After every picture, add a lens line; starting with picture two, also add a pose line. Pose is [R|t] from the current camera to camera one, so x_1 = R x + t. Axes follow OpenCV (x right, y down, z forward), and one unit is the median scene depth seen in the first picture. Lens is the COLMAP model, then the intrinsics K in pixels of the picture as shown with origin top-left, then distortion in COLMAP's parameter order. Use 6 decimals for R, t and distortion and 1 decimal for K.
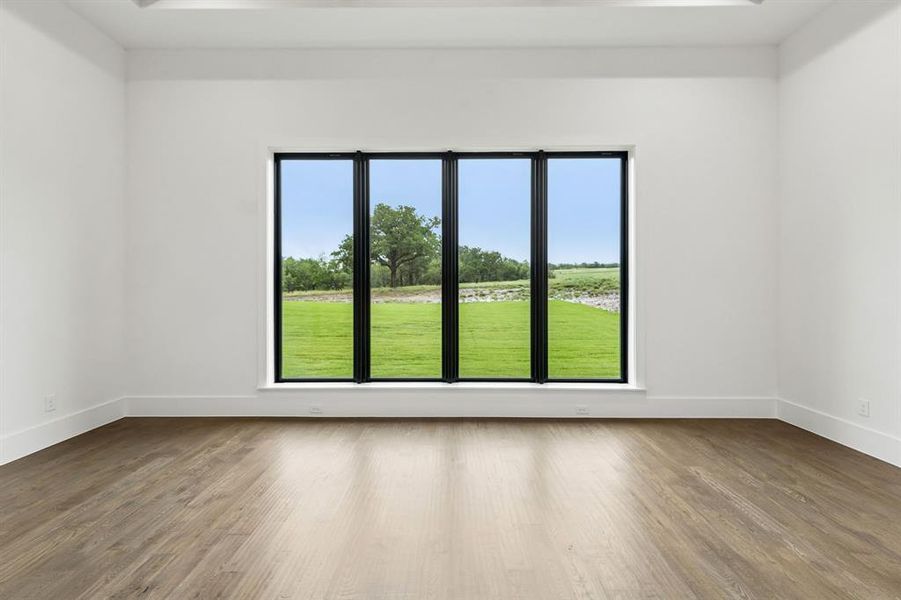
lens RADIAL K [[428.0, 0, 451.0], [0, 428.0, 278.7], [0, 0, 1]] dist [0.019032, -0.000127]
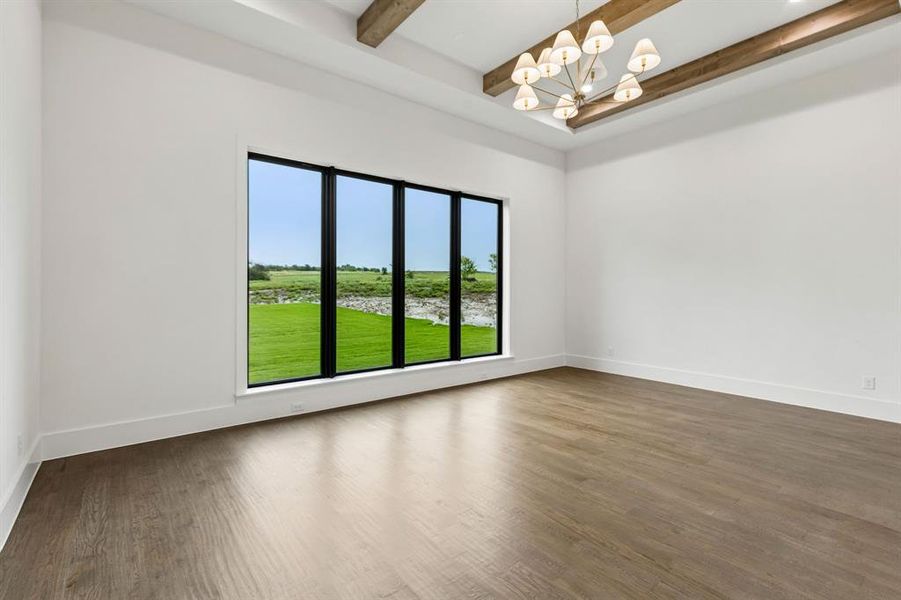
lens RADIAL K [[412.5, 0, 453.0], [0, 412.5, 291.3], [0, 0, 1]] dist [0.004552, 0.000842]
pose [[0.778070, 0.000431, 0.628177, -0.626336], [-0.016120, 0.999684, 0.019281, -0.005308], [-0.627970, -0.025128, 0.777831, -0.018880]]
